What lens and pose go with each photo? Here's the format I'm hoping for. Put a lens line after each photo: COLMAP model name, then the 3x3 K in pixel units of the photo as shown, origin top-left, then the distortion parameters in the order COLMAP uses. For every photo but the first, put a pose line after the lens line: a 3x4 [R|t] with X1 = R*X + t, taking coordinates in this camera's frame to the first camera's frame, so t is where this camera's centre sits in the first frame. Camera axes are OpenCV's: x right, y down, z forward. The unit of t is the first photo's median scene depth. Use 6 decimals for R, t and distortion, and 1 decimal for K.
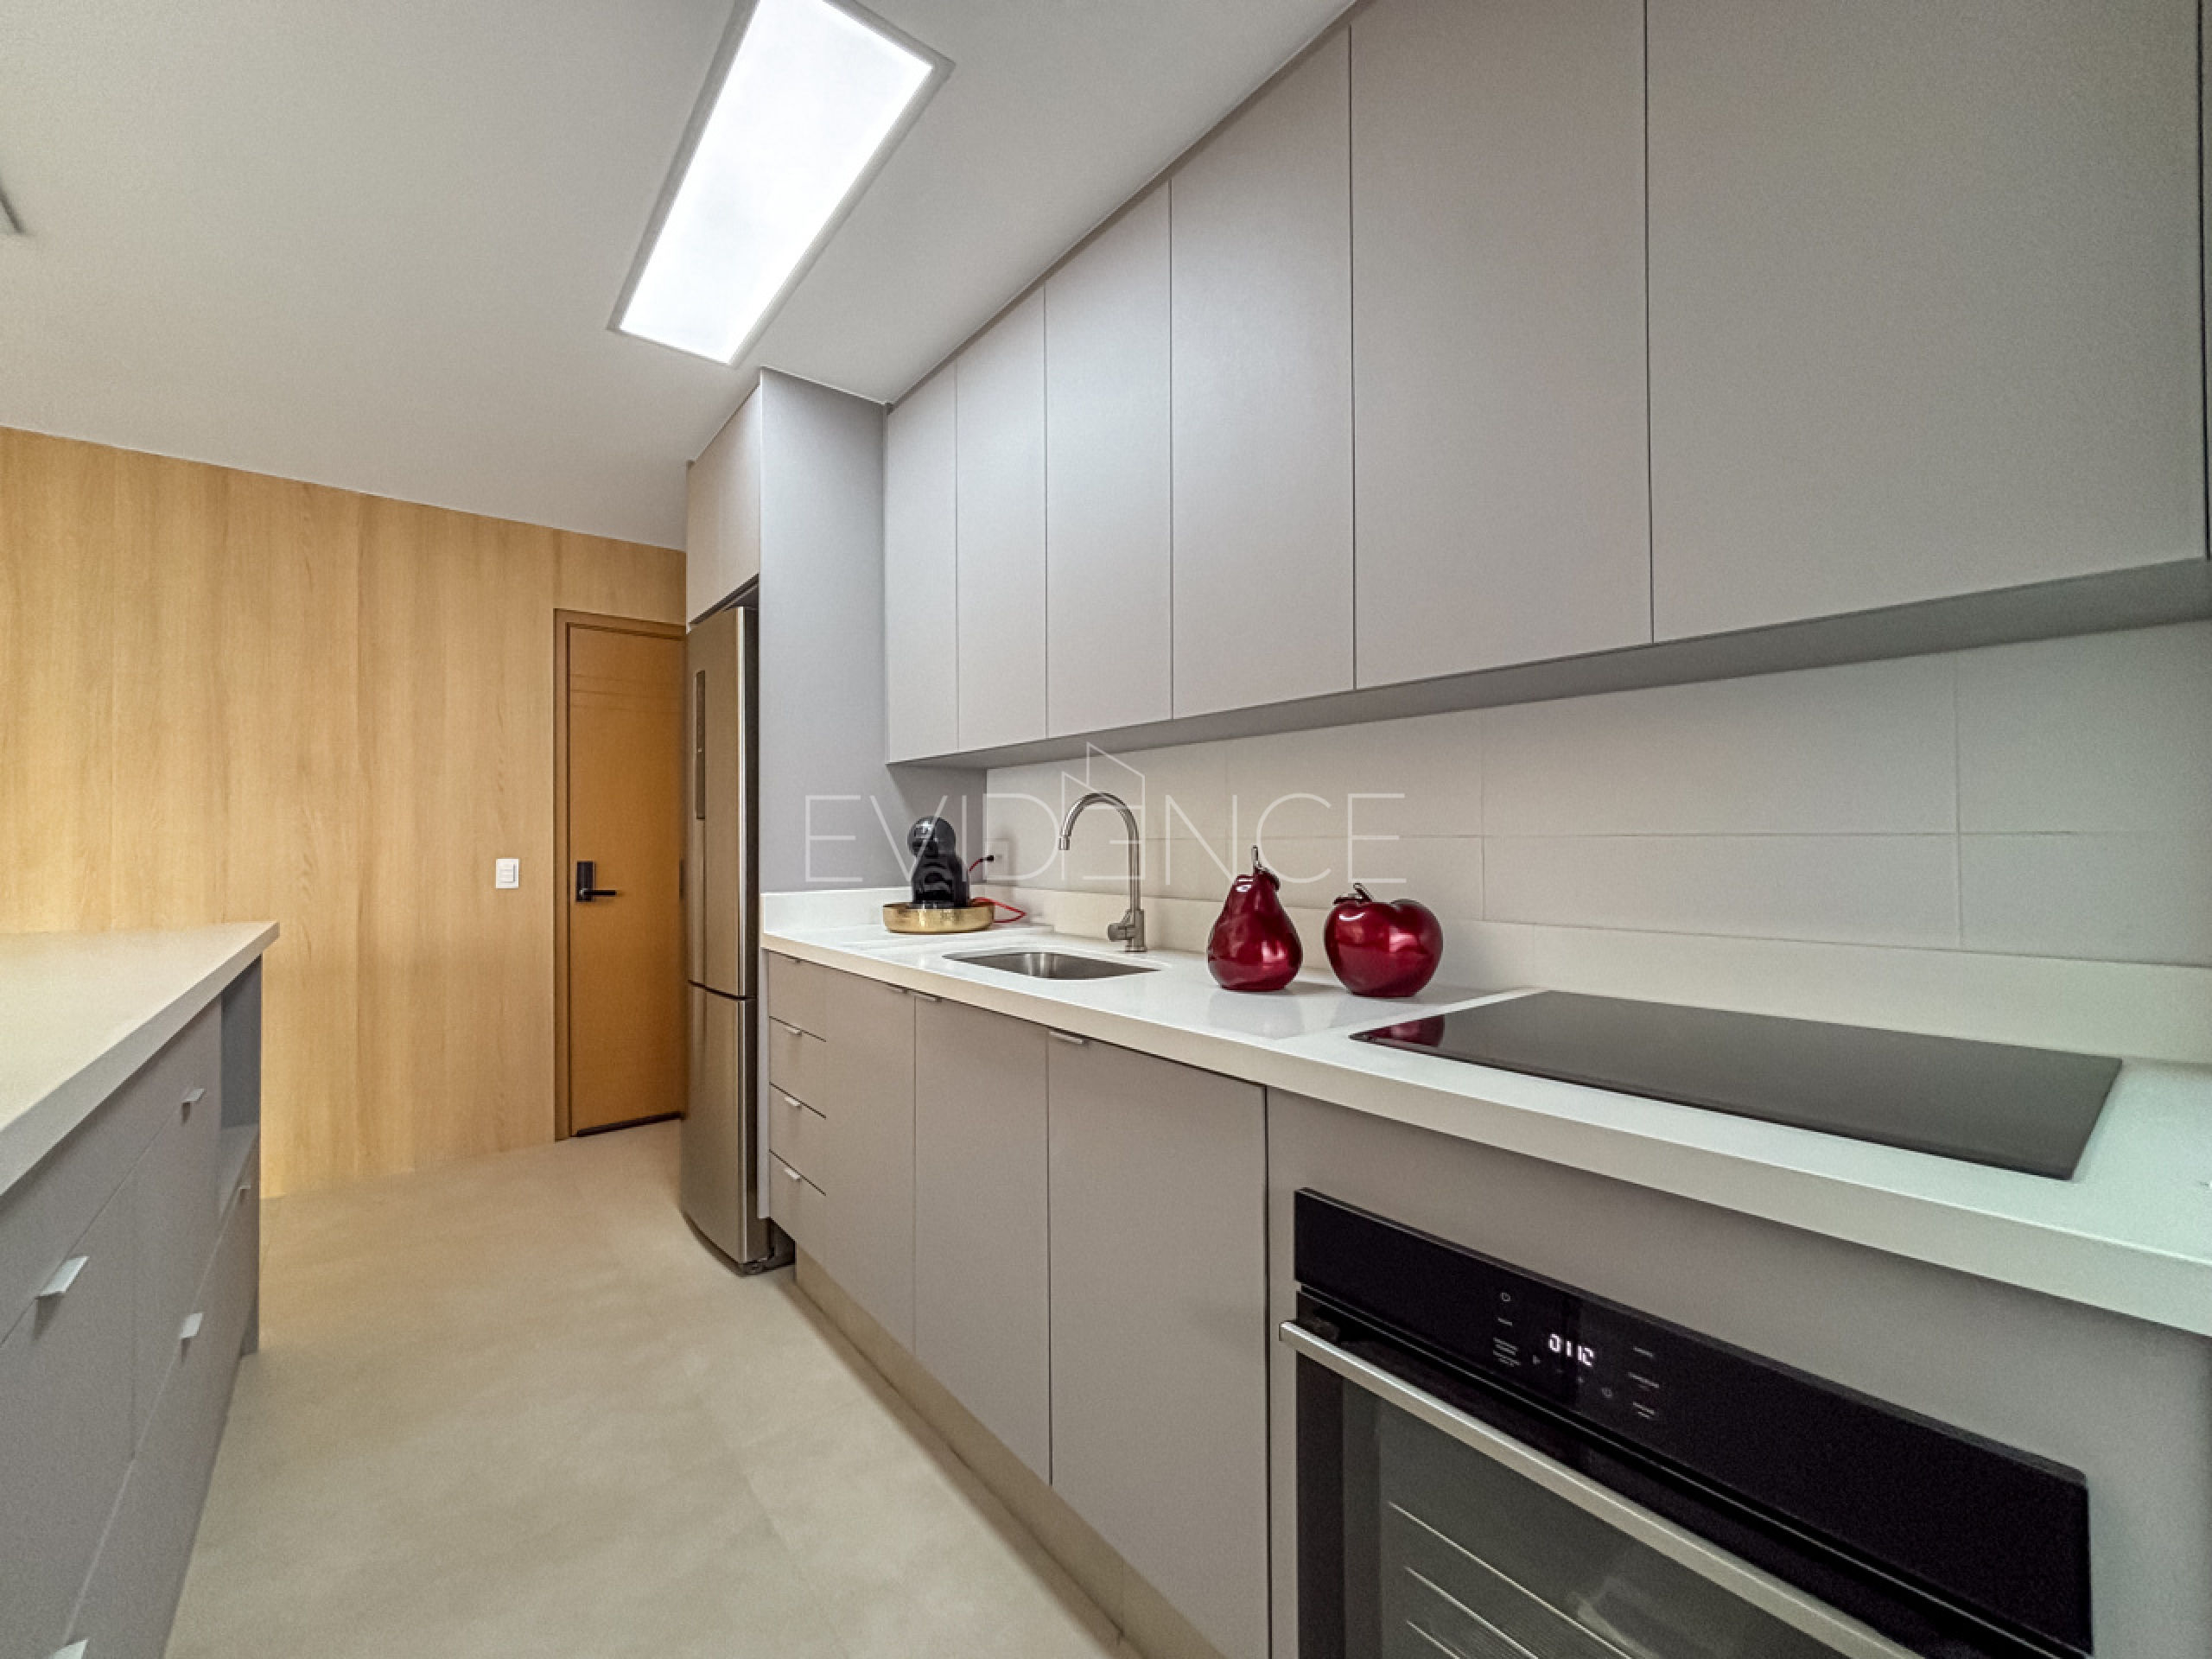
lens RADIAL K [[895.1, 0, 1071.2], [0, 895.1, 830.9], [0, 0, 1]] dist [0.006541, -0.001897]
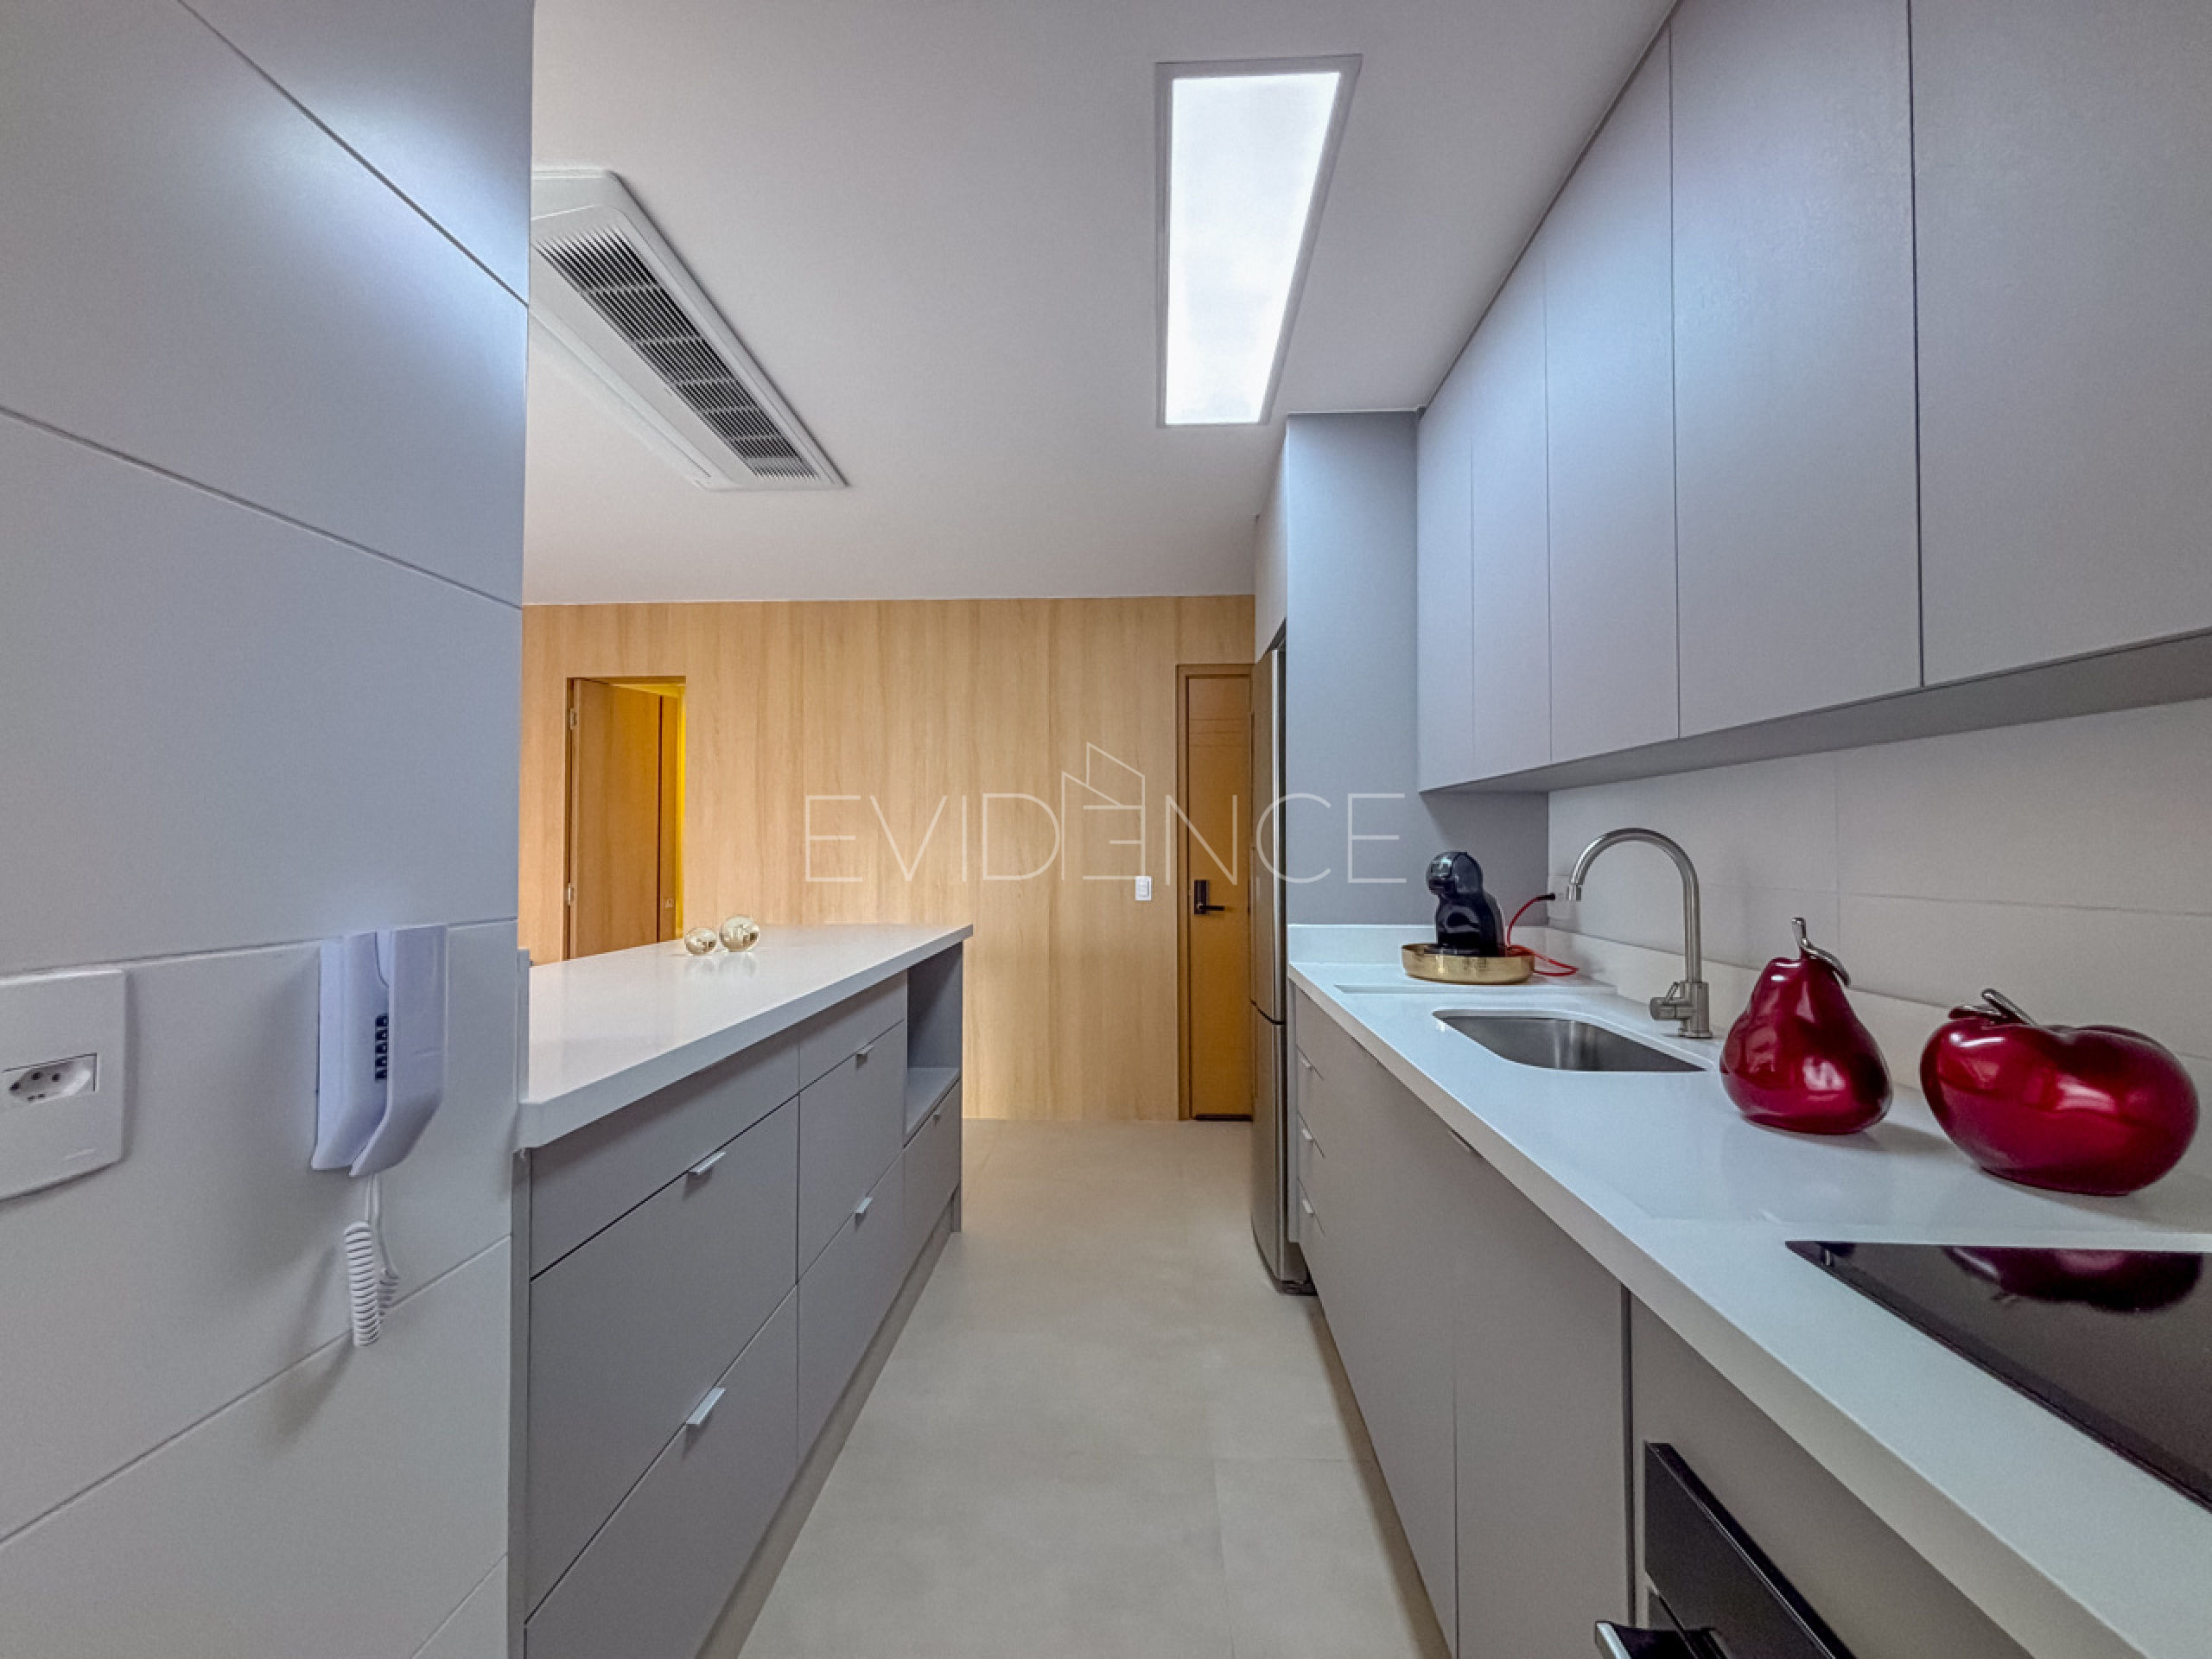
lens RADIAL K [[895.1, 0, 1103.5], [0, 895.1, 825.8], [0, 0, 1]] dist [0.006541, -0.001897]
pose [[0.748270, -0.008891, -0.663335, 0.177806], [0.000928, 0.999923, -0.012356, -0.030488], [0.663394, 0.008631, 0.748221, 0.087377]]
